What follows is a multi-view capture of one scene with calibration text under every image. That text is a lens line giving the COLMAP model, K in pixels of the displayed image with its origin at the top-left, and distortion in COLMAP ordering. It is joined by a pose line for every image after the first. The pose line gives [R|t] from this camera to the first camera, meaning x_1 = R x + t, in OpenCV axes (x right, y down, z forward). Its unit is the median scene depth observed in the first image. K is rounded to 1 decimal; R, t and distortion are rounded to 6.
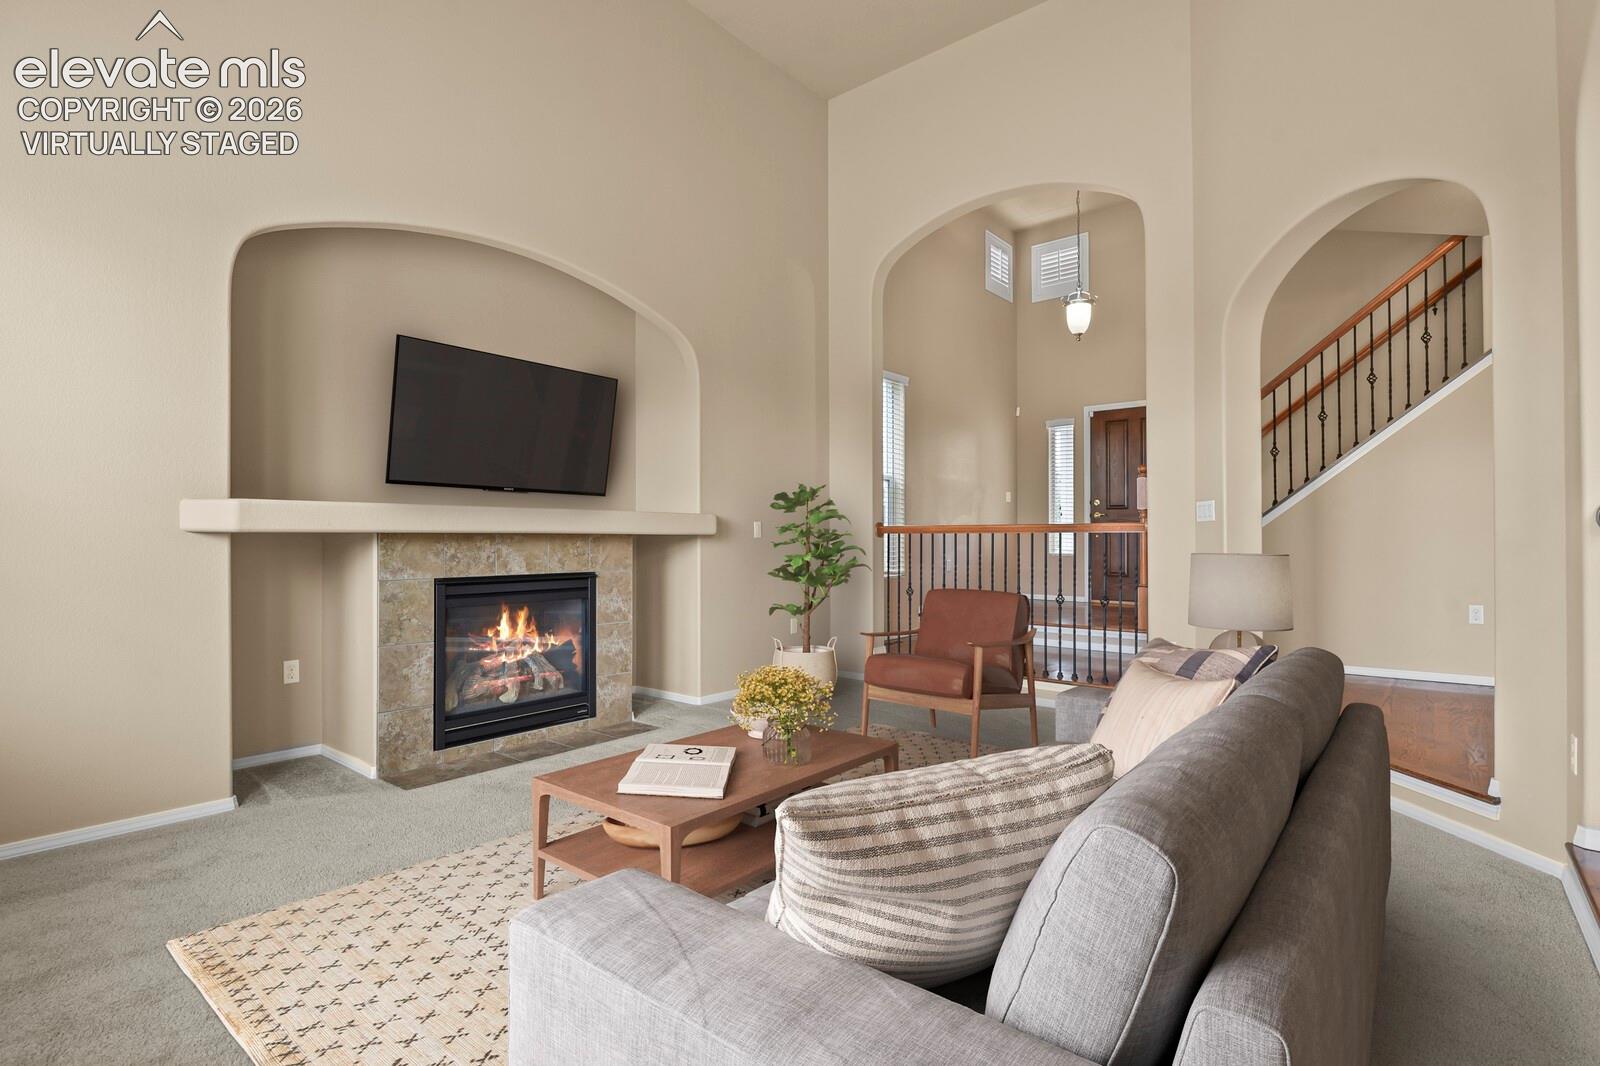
lens RADIAL K [[773.5, 0, 810.1], [0, 773.5, 535.7], [0, 0, 1]] dist [-0.003056, -0.012392]
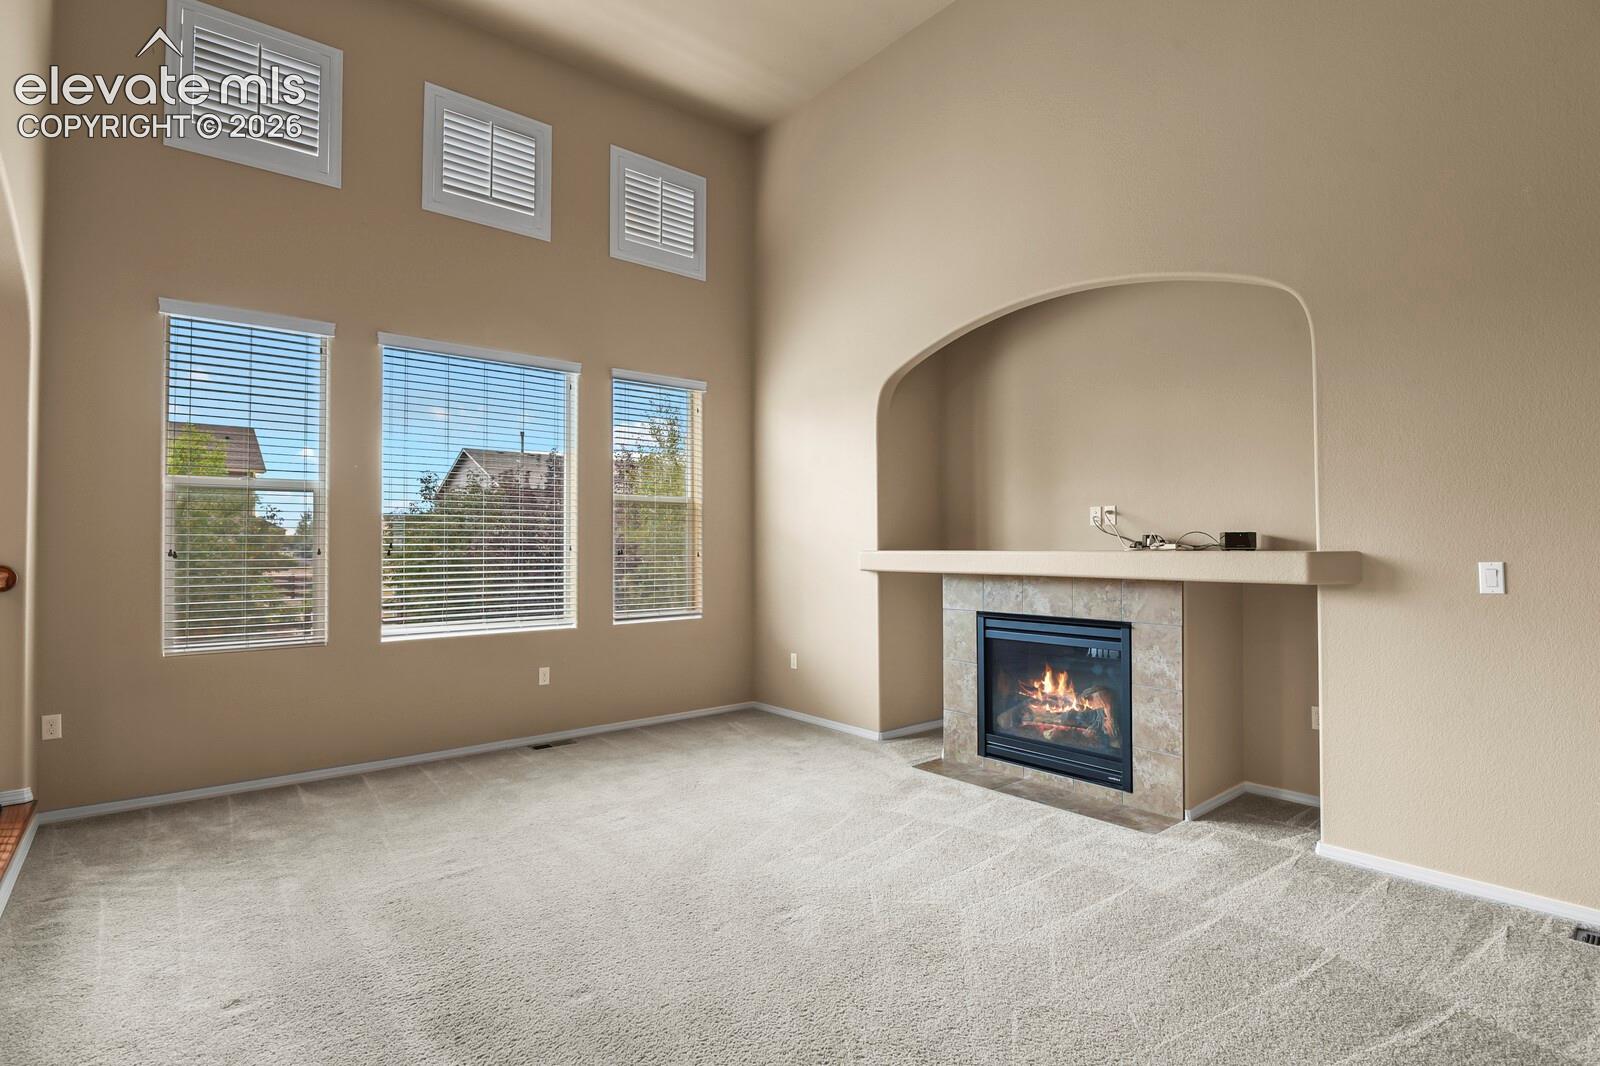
lens RADIAL K [[775.7, 0, 810.1], [0, 775.7, 533.0], [0, 0, 1]] dist [-0.006415, -0.008884]
pose [[-0.176911, -0.015129, -0.984111, 0.686590], [0.007220, 0.999835, -0.016669, -0.043922], [0.984200, -0.010054, -0.176772, 0.880196]]
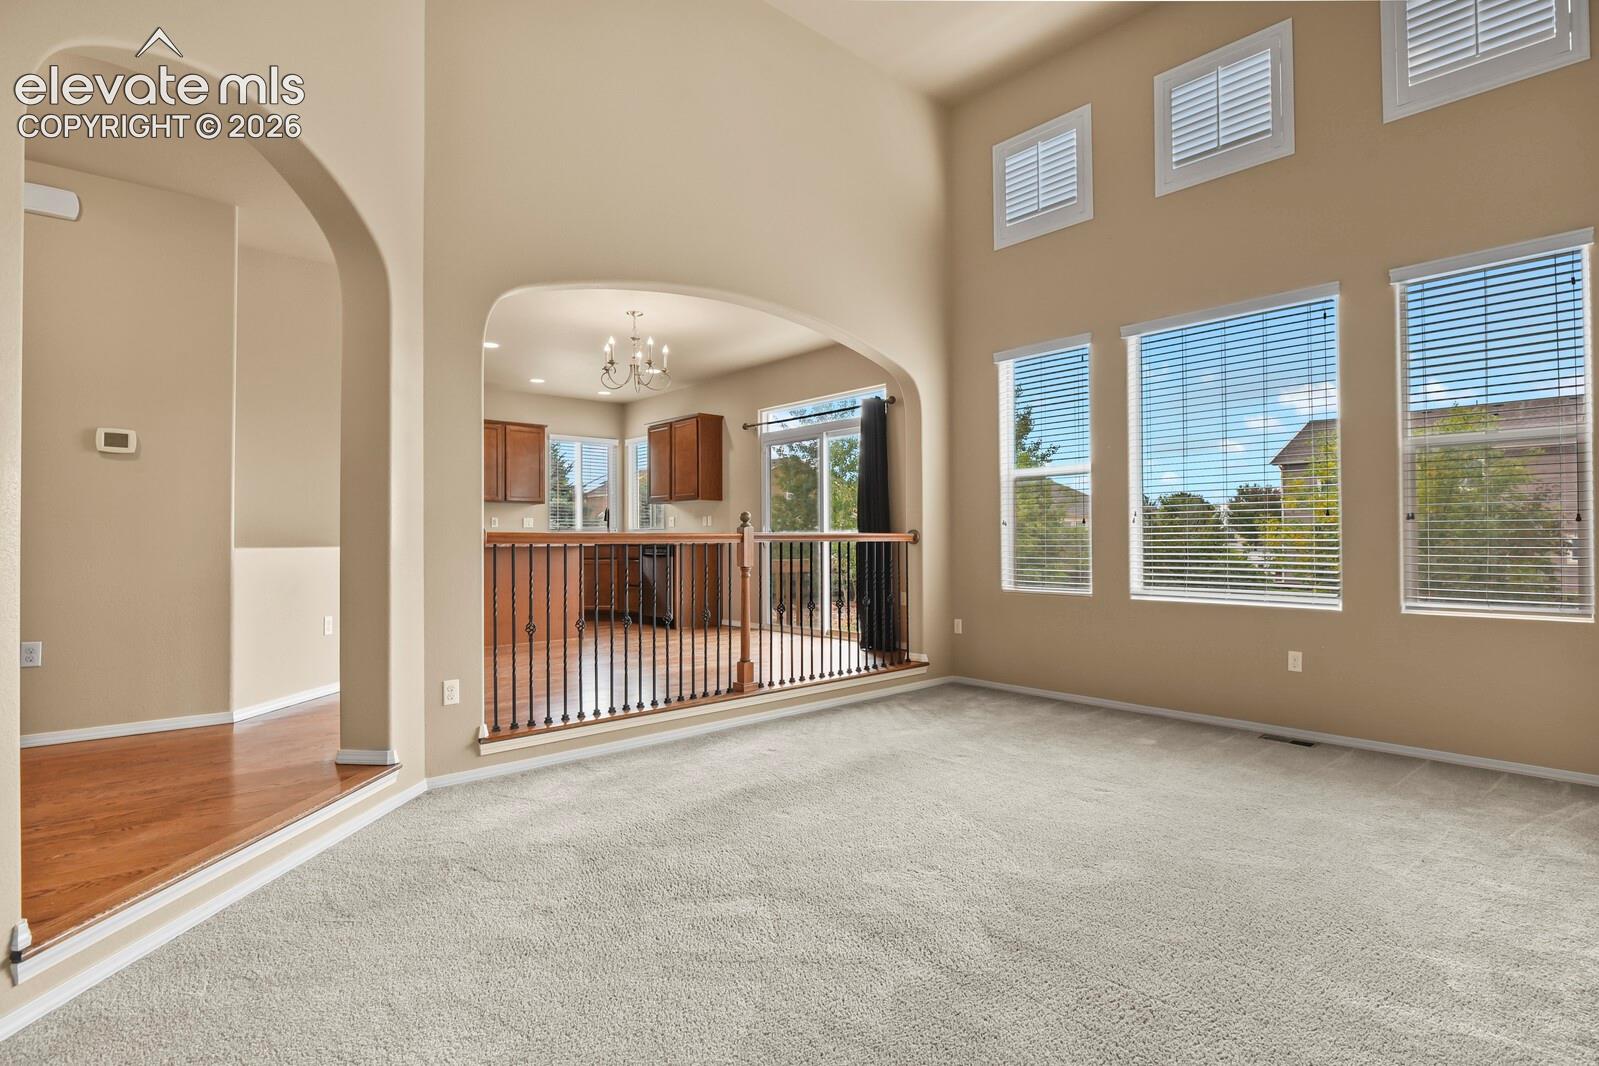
lens RADIAL K [[775.2, 0, 809.6], [0, 775.2, 533.0], [0, 0, 1]] dist [-0.006415, -0.008884]
pose [[-0.988965, 0.007372, 0.147965, 0.031994], [0.005483, 0.999898, -0.013170, -0.004715], [-0.148048, -0.012213, -0.988905, 1.399565]]
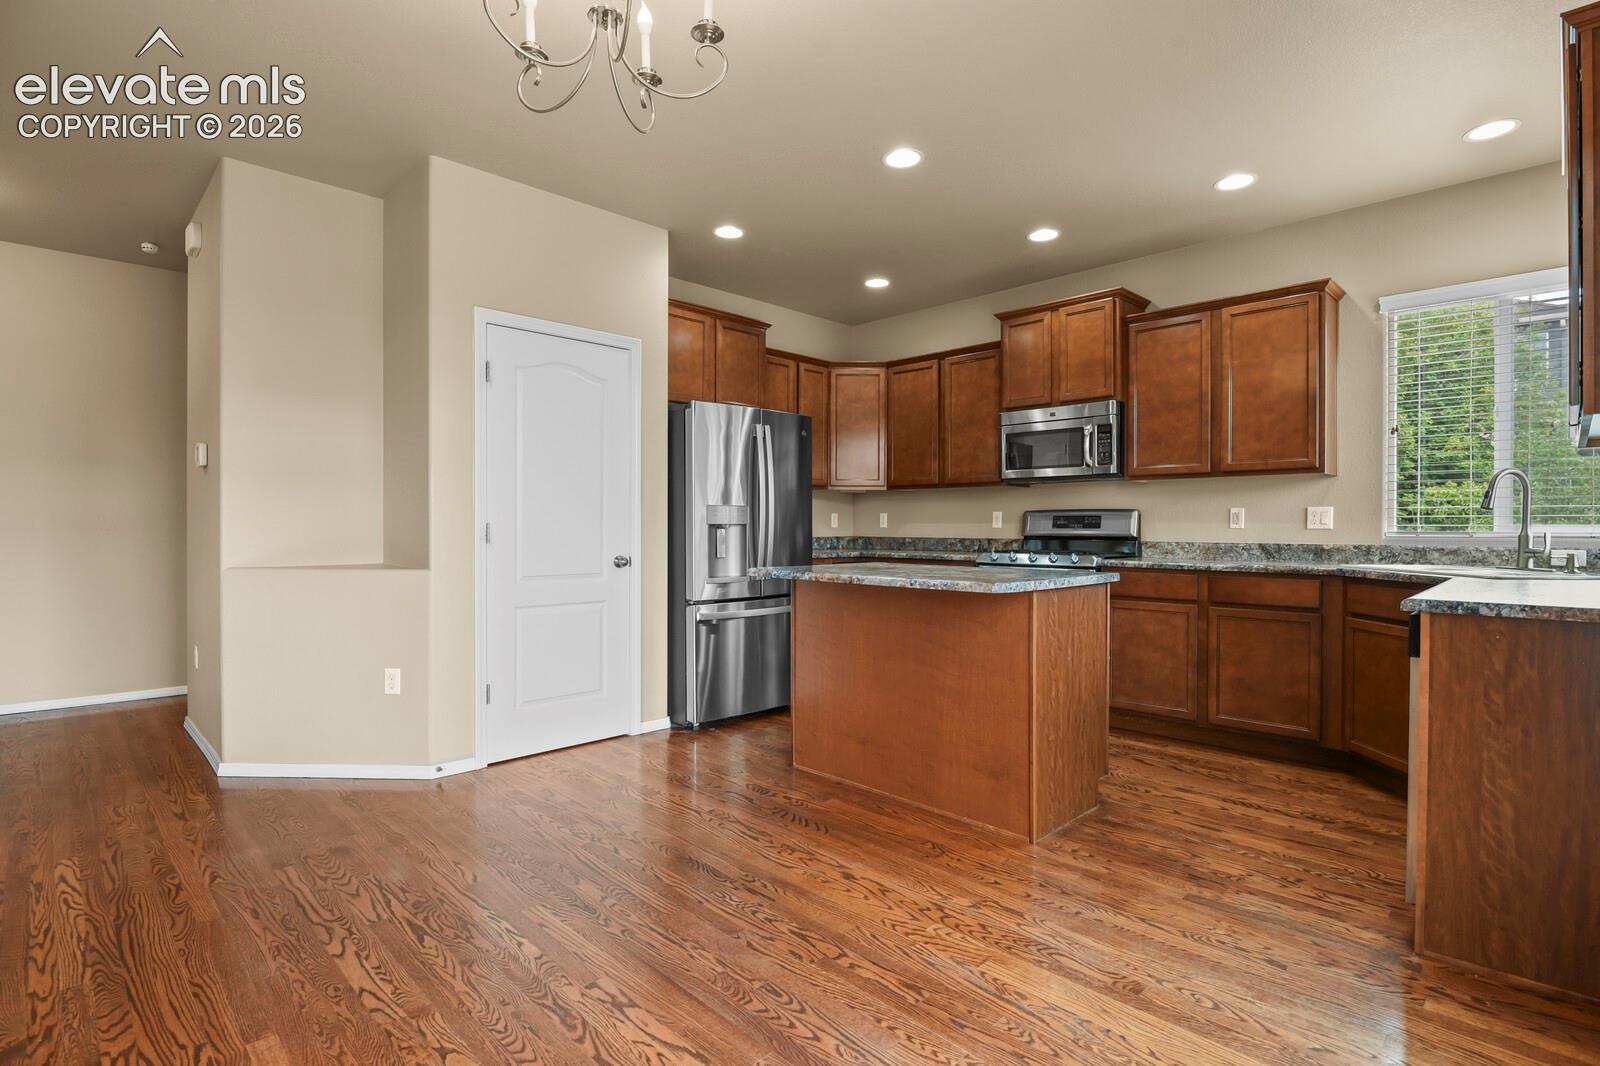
lens RADIAL K [[775.7, 0, 810.1], [0, 775.7, 533.0], [0, 0, 1]] dist [-0.006415, -0.008884]
pose [[0.093010, -0.006844, 0.995642, 0.149206], [-0.007142, 0.999946, 0.007540, -0.053322], [-0.995640, -0.007812, 0.092957, -0.193099]]
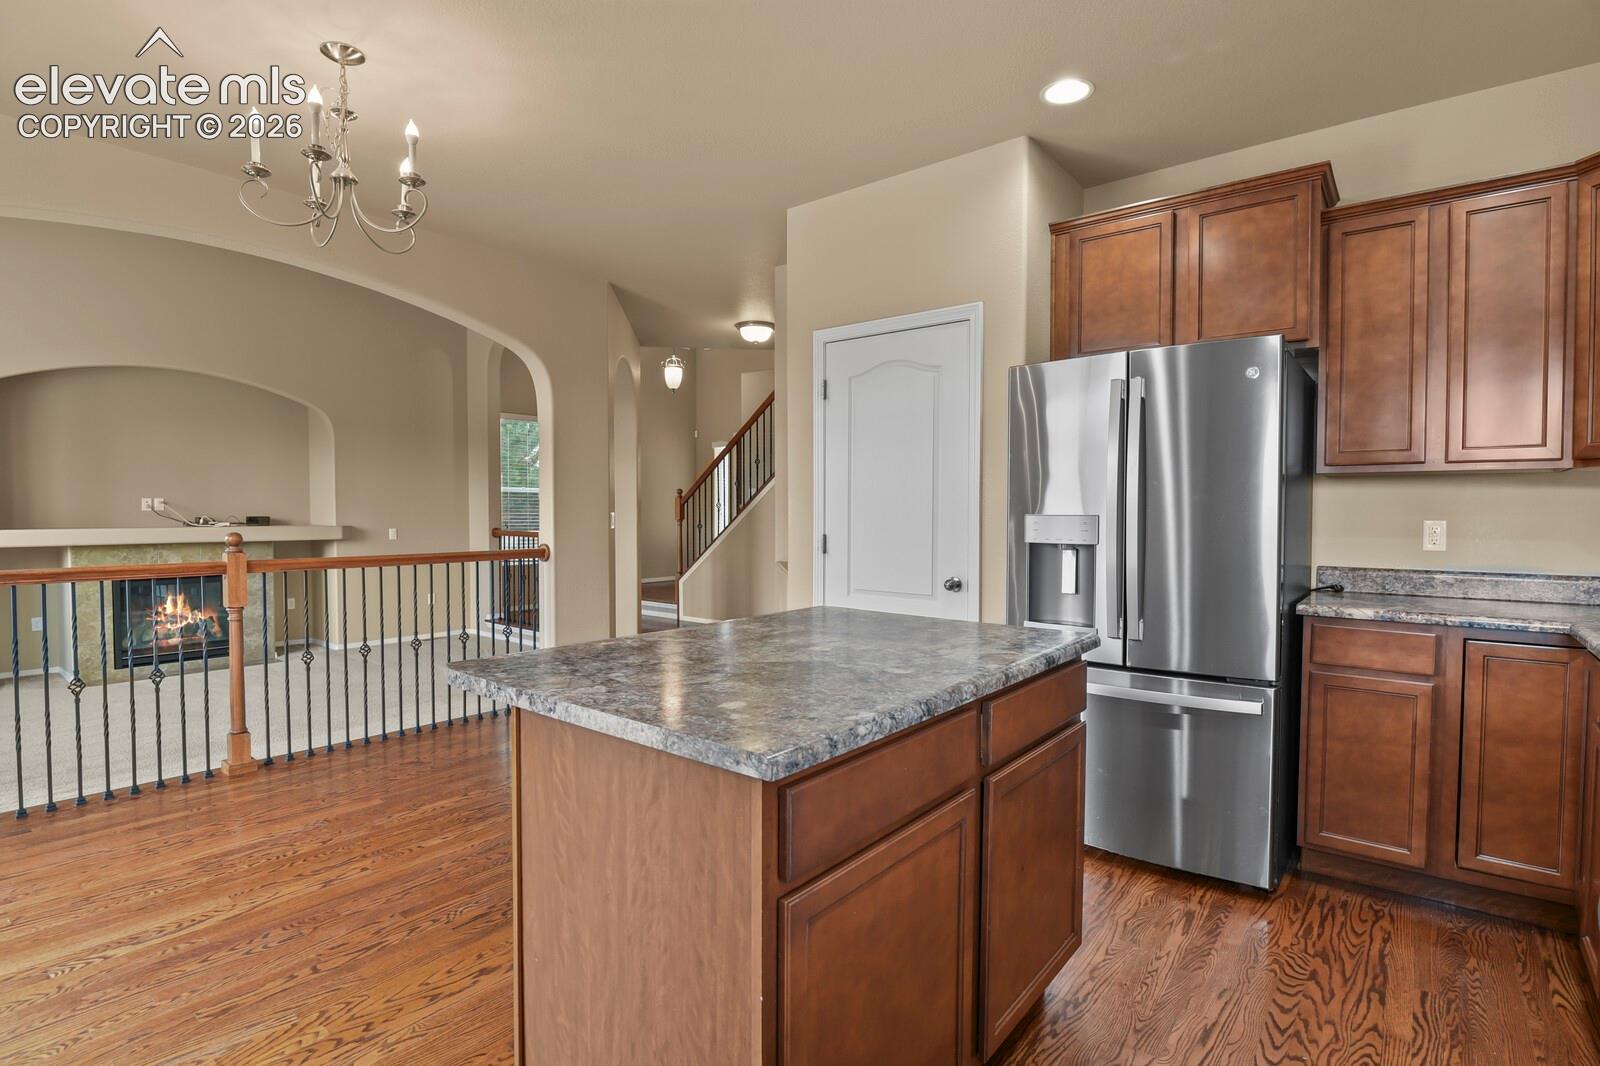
lens RADIAL K [[775.7, 0, 810.1], [0, 775.7, 533.0], [0, 0, 1]] dist [-0.006415, -0.008884]
pose [[0.999852, 0.004874, 0.016512, 0.955863], [-0.005441, 0.999392, 0.034428, -0.088323], [-0.016334, -0.034513, 0.999271, -0.670313]]
